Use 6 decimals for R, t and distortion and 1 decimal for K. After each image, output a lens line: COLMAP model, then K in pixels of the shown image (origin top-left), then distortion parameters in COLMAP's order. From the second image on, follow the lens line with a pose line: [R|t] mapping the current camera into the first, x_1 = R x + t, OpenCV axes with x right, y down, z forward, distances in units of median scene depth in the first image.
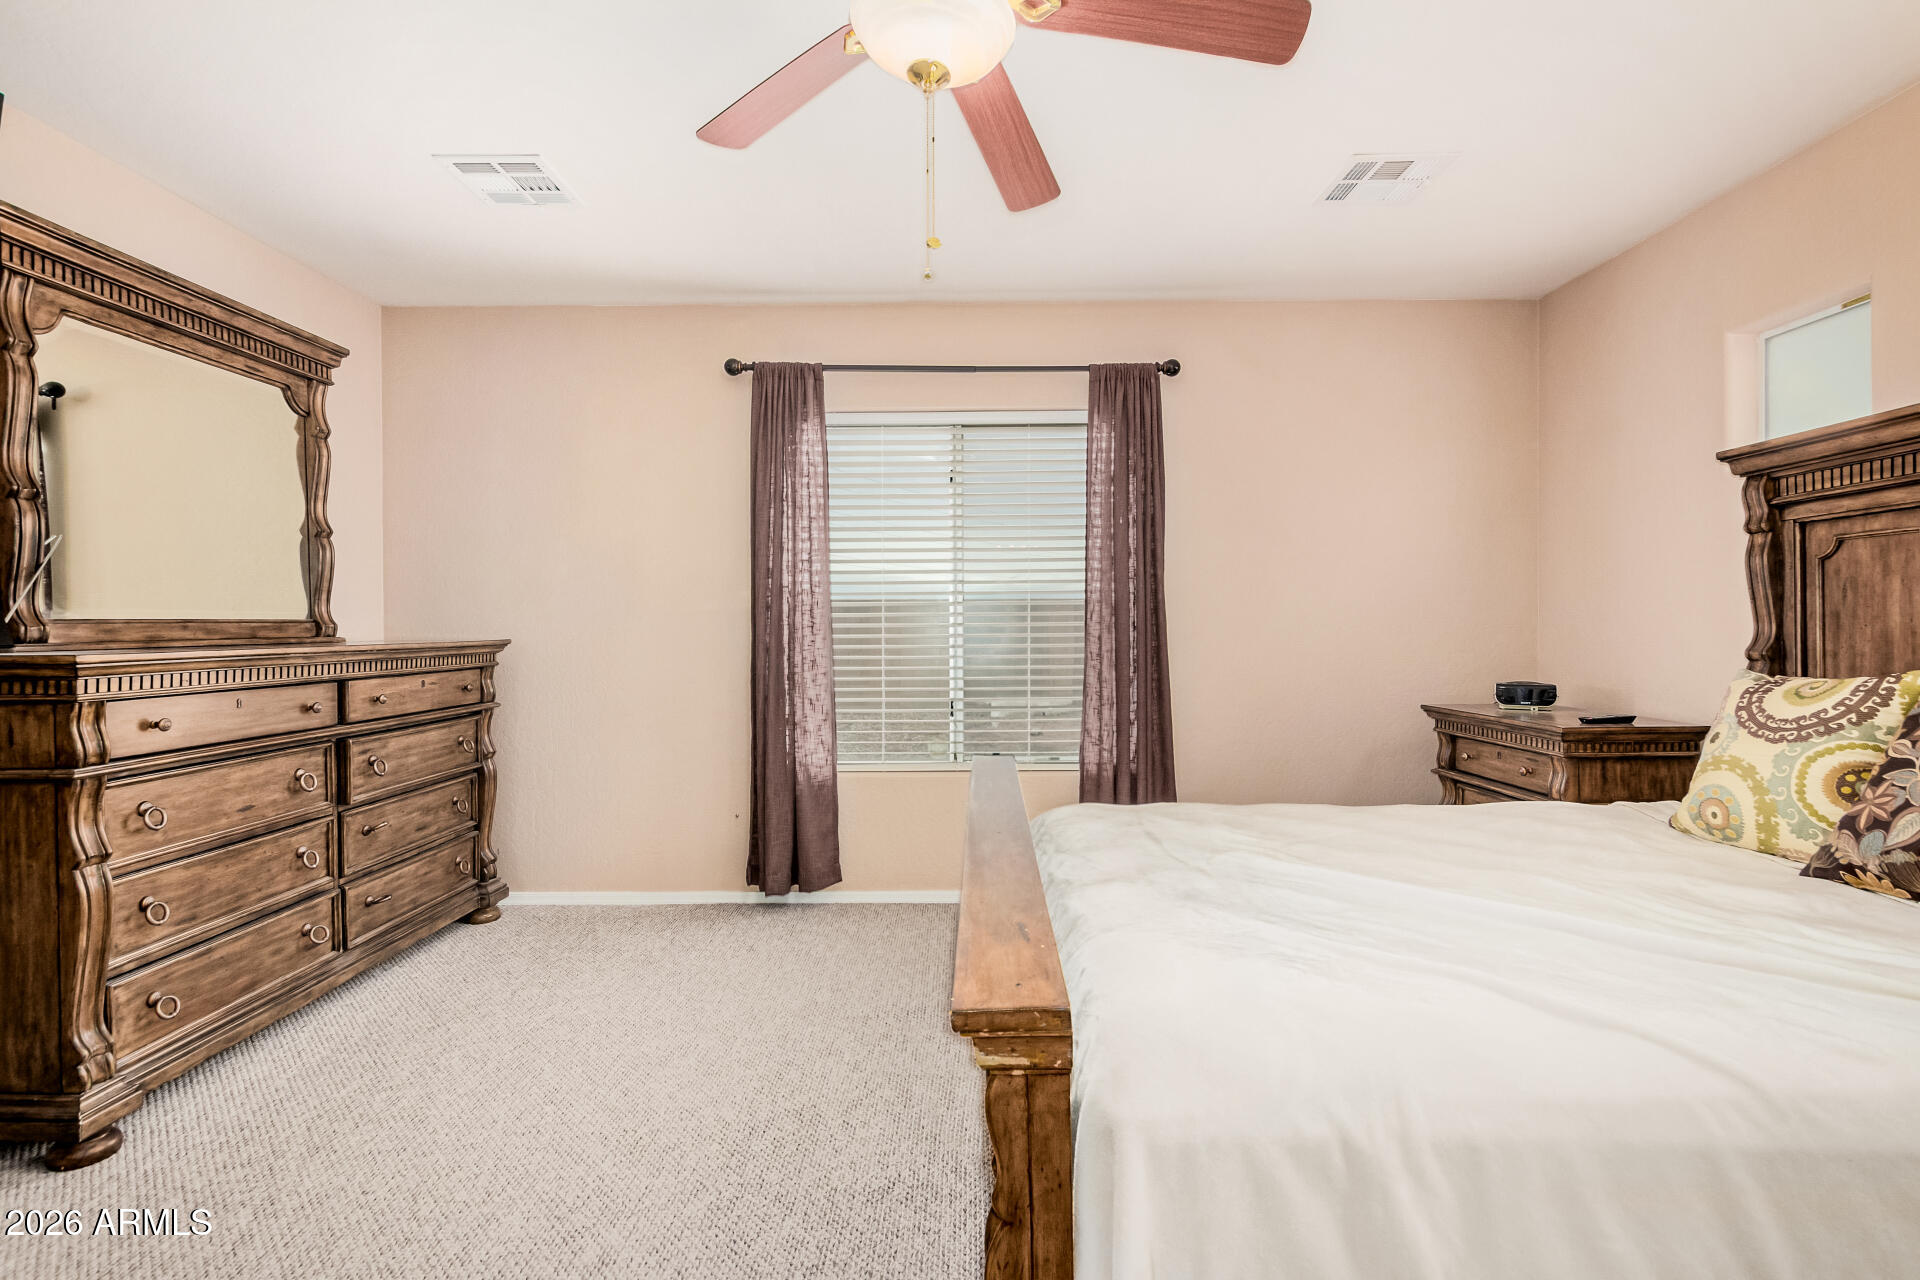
lens RADIAL K [[889.9, 0, 960.5], [0, 889.9, 633.6], [0, 0, 1]] dist [0.002992, 0.000096]
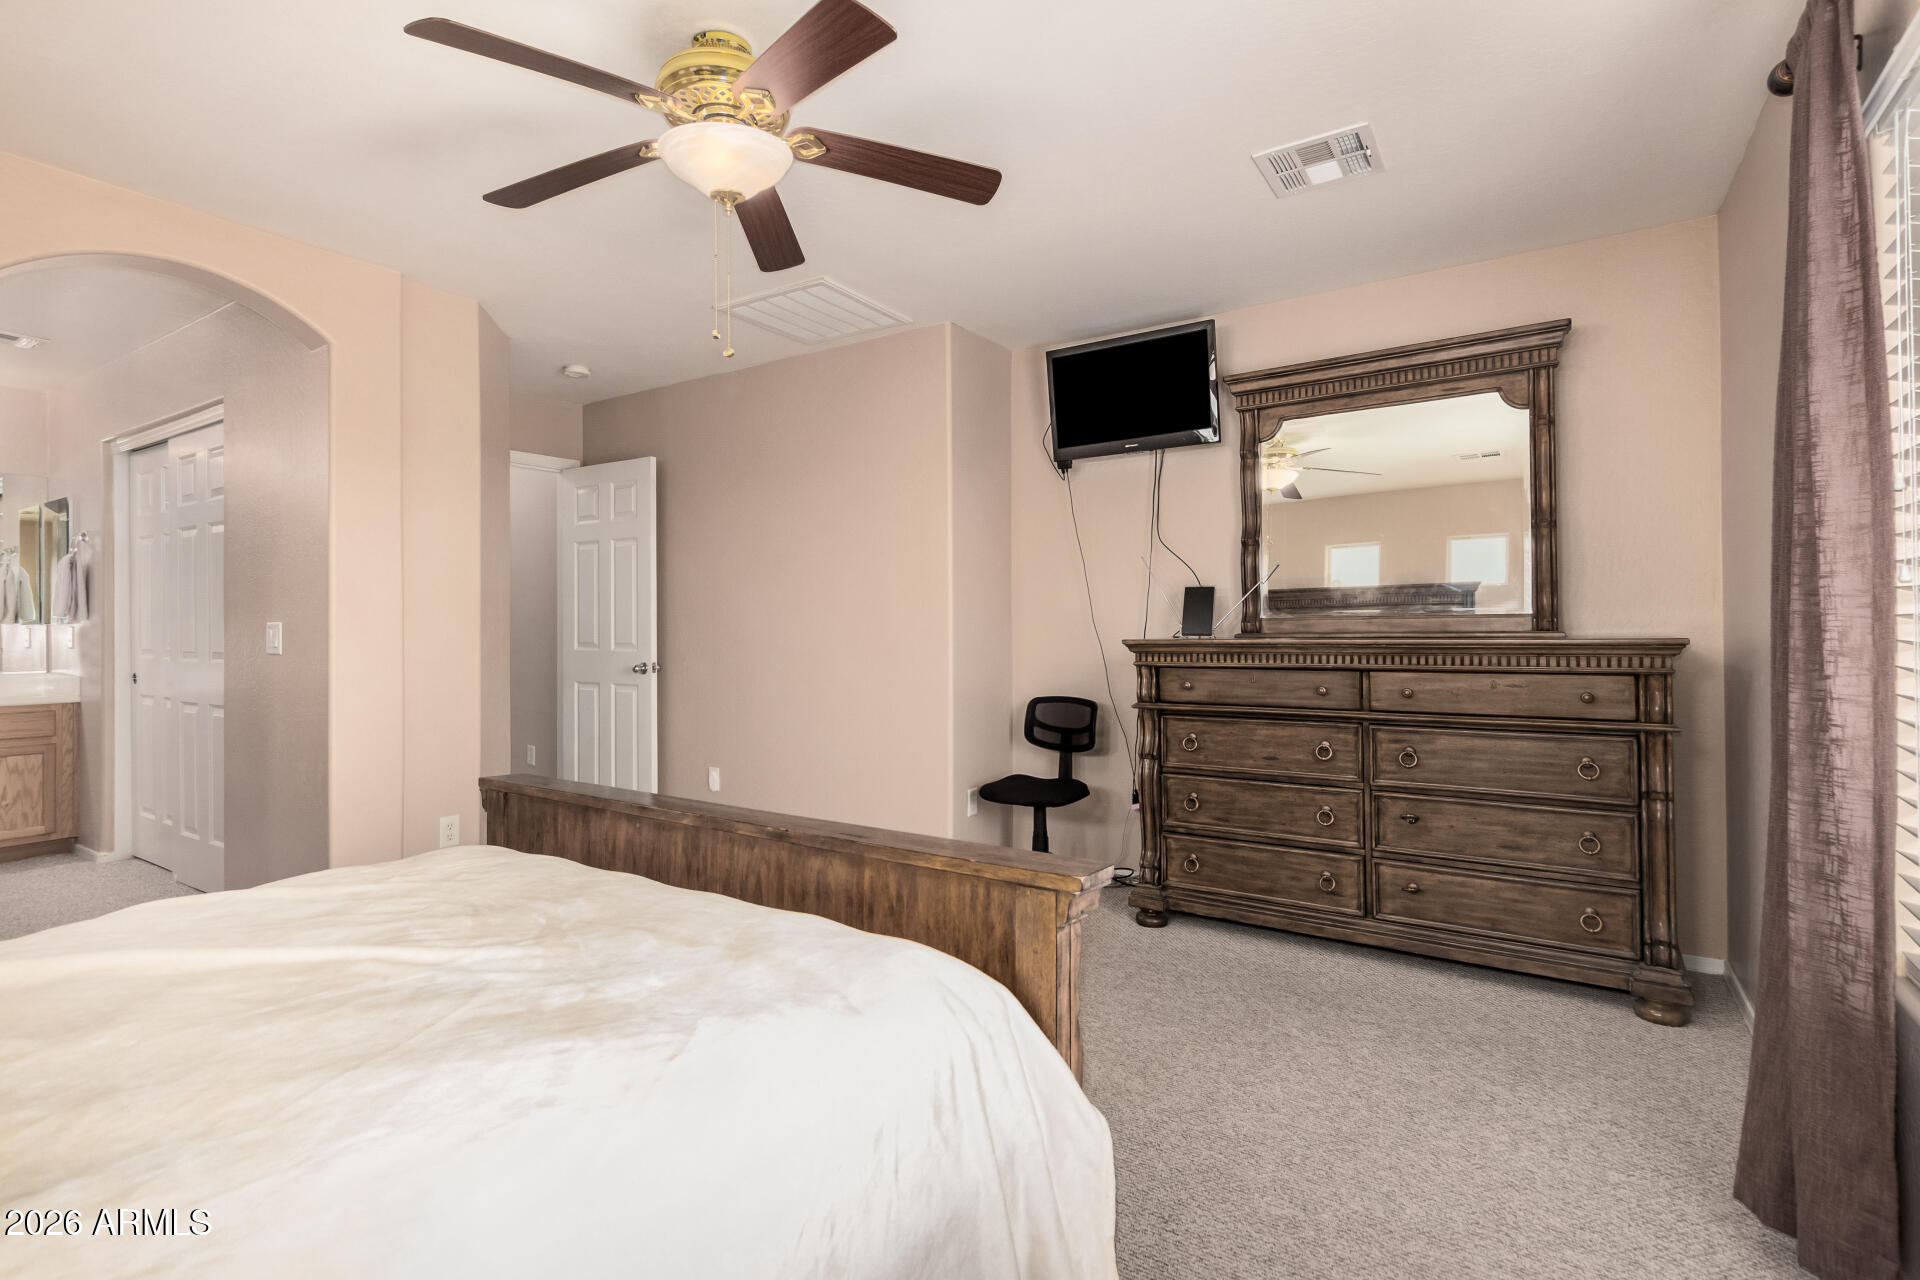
lens RADIAL K [[890.0, 0, 962.1], [0, 890.0, 618.8], [0, 0, 1]] dist [0.000796, 0.000090]
pose [[-0.536561, -0.000634, -0.843861, 0.519836], [0.000845, 0.999999, -0.001288, -0.011316], [0.843861, -0.001404, -0.536560, 1.193441]]
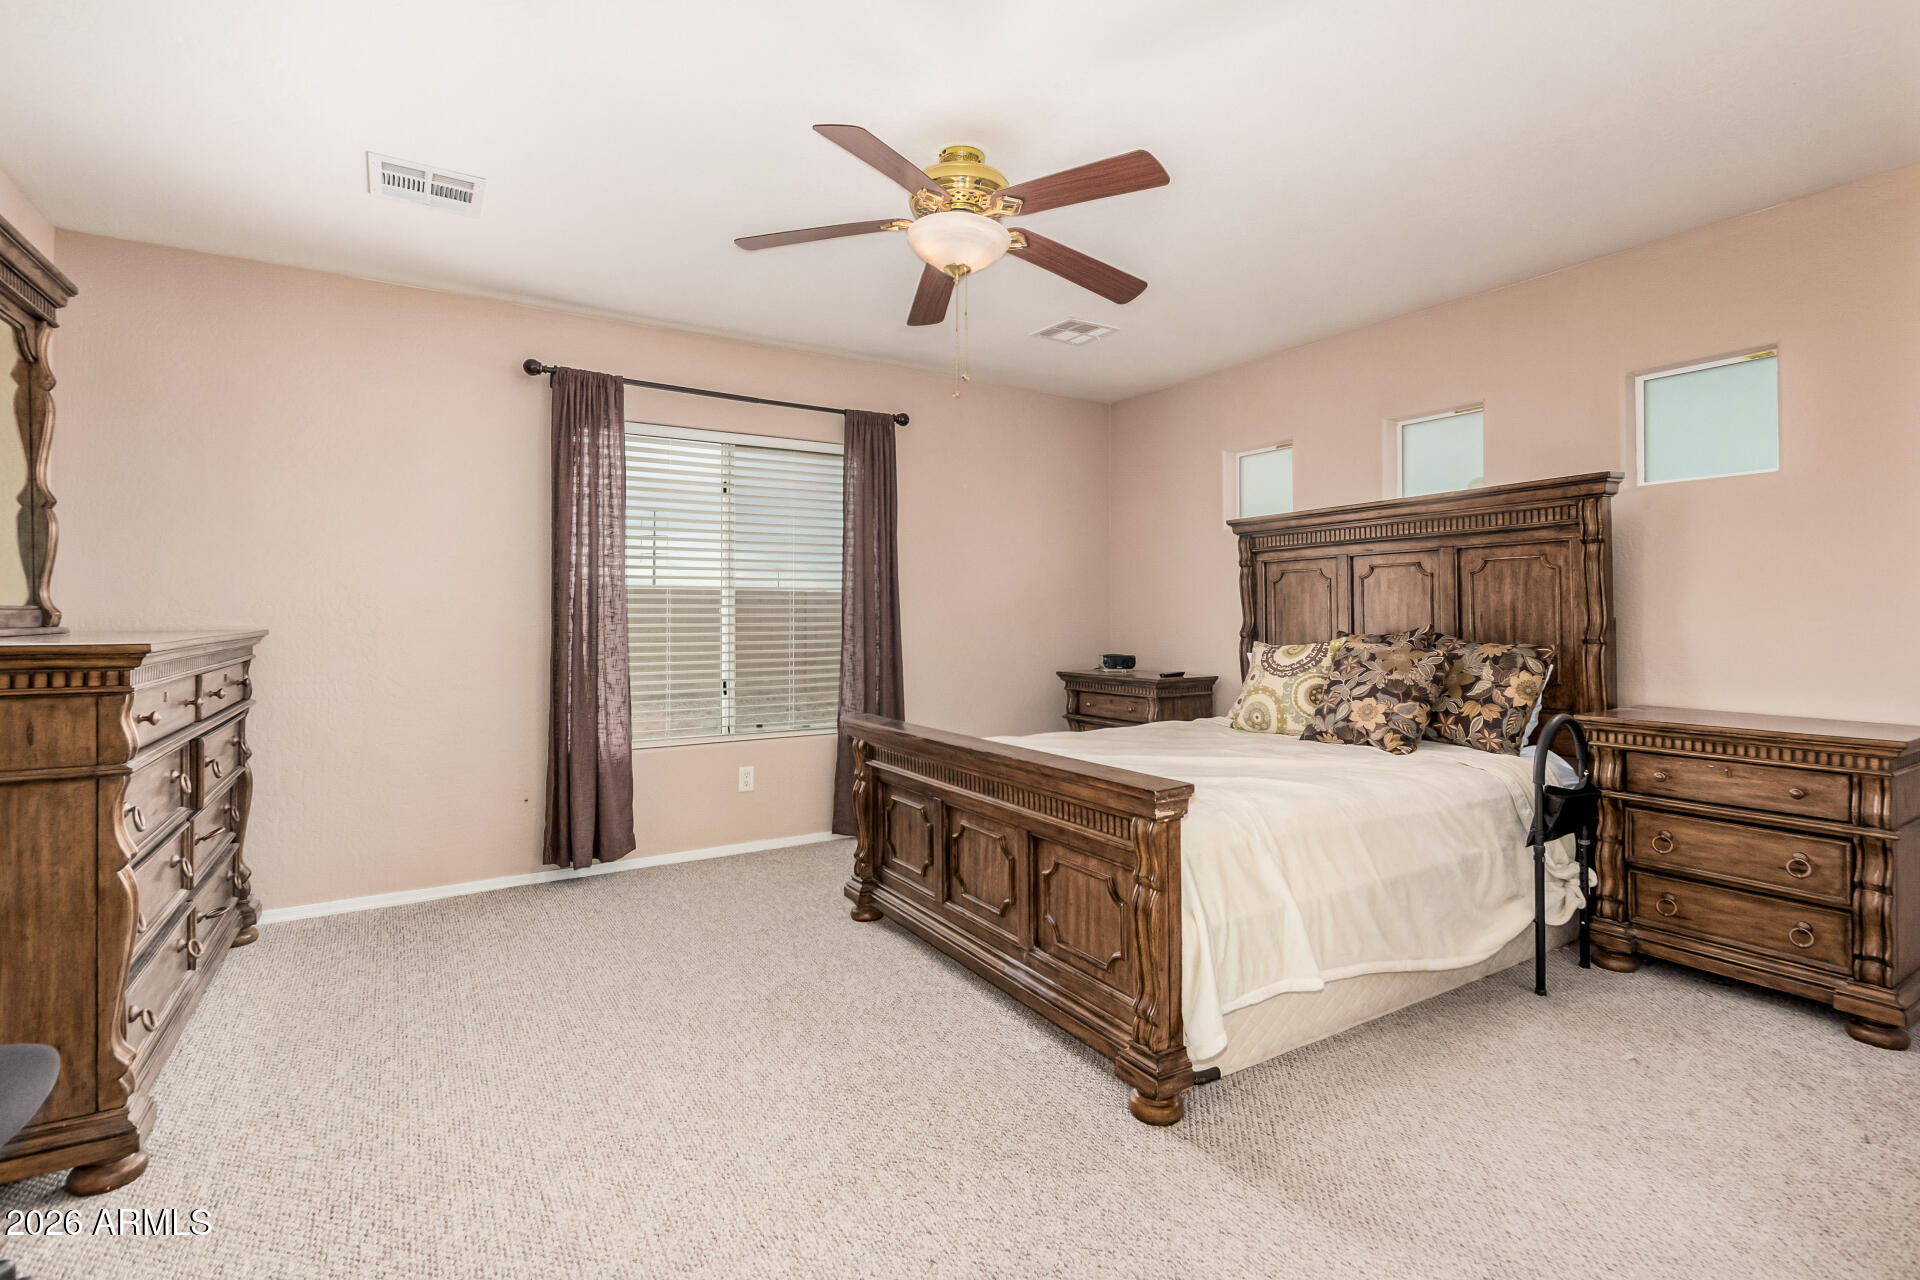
lens RADIAL K [[902.9, 0, 959.4], [0, 902.9, 607.5], [0, 0, 1]] dist [0.002975, -0.000093]
pose [[0.842473, 0.008963, 0.538664, -0.546082], [0.000848, 0.999838, -0.017964, 0.002012], [-0.538738, 0.015591, 0.842329, -0.213981]]
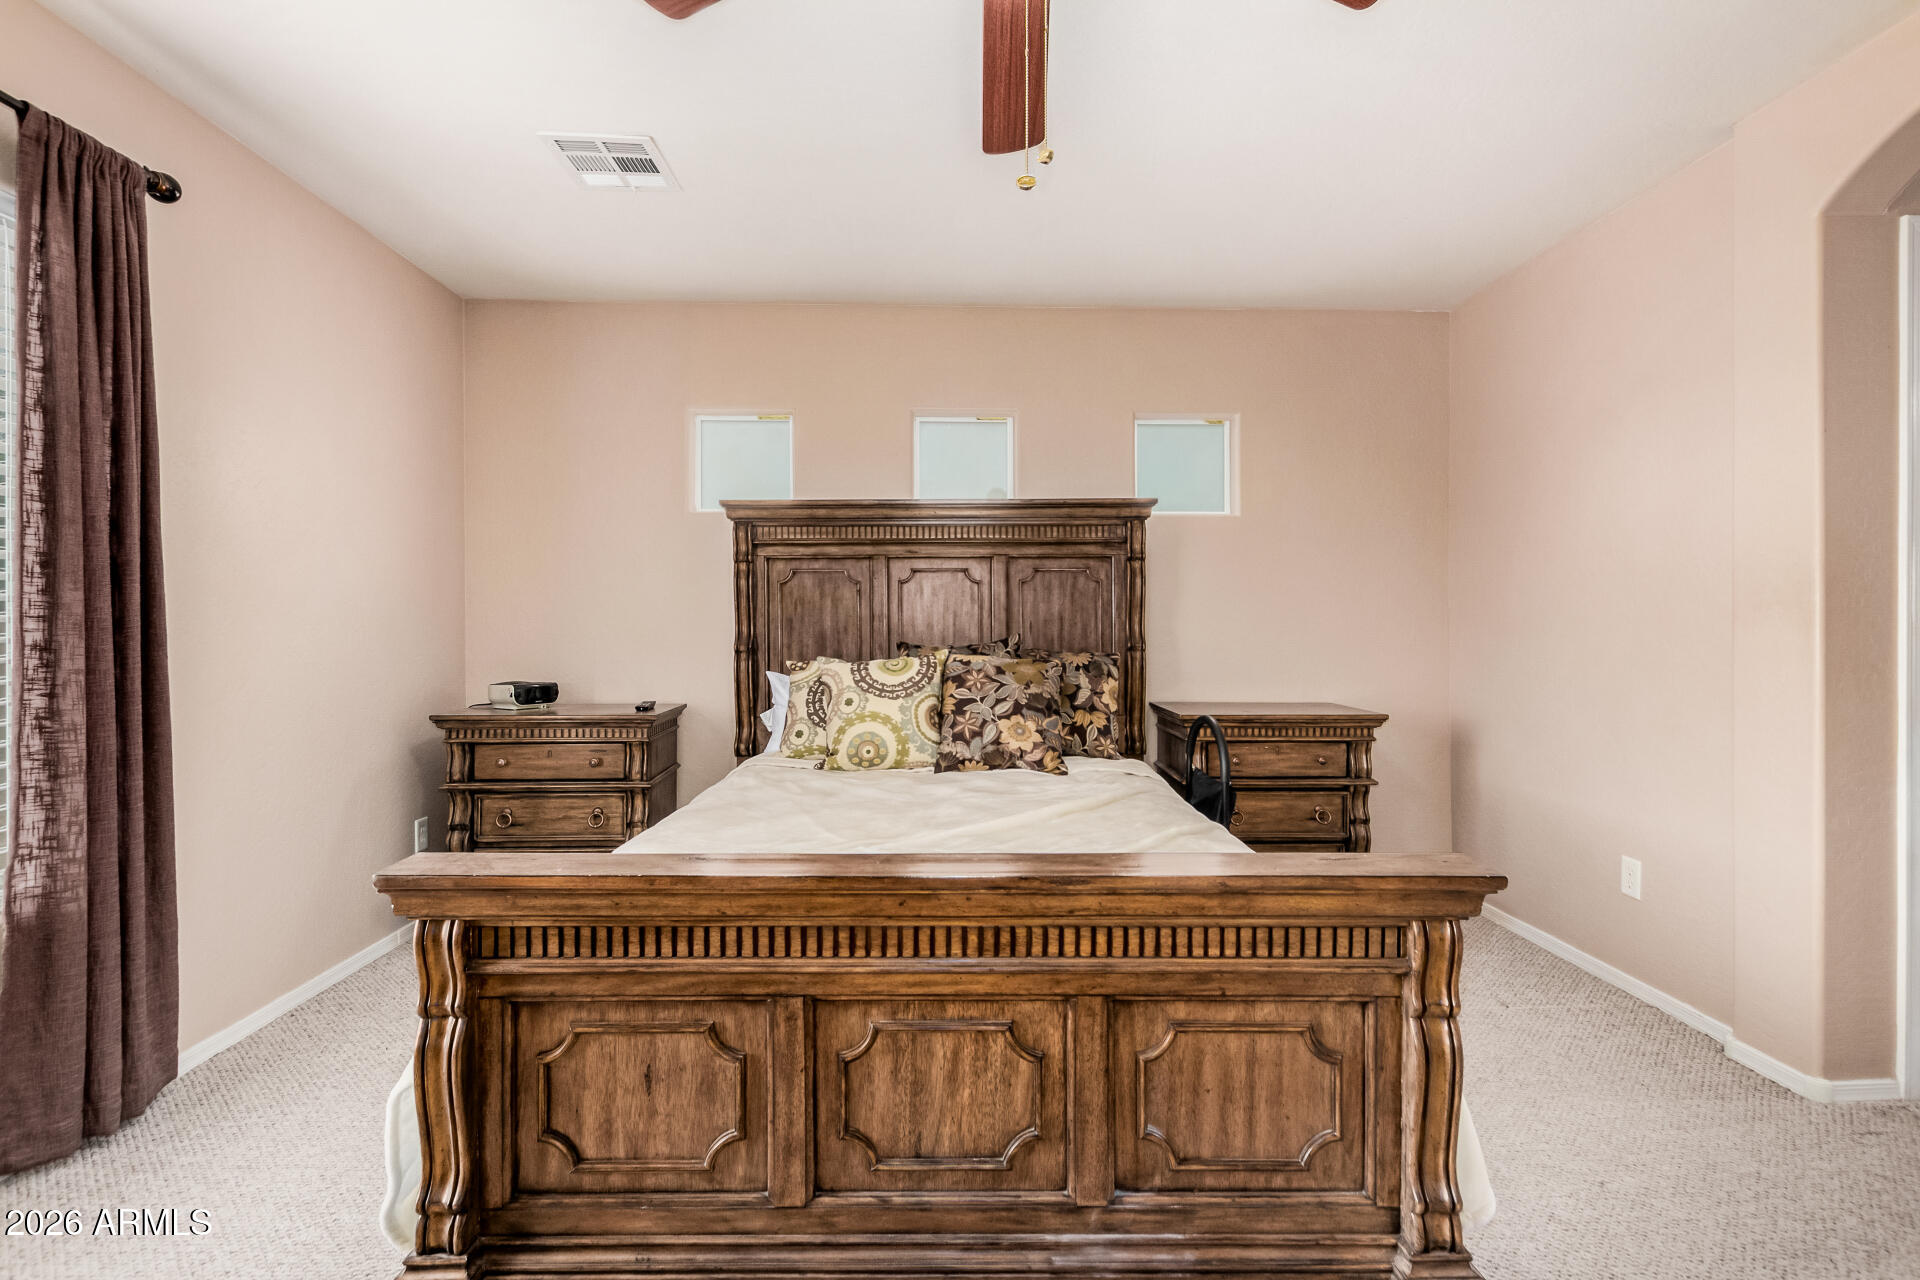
lens RADIAL K [[889.9, 0, 960.5], [0, 889.9, 633.6], [0, 0, 1]] dist [0.002992, 0.000096]
pose [[-0.032515, -0.002786, 0.999467, -0.503771], [0.005880, 0.999978, 0.002979, -0.001225], [-0.999454, 0.005974, -0.032498, 0.662963]]
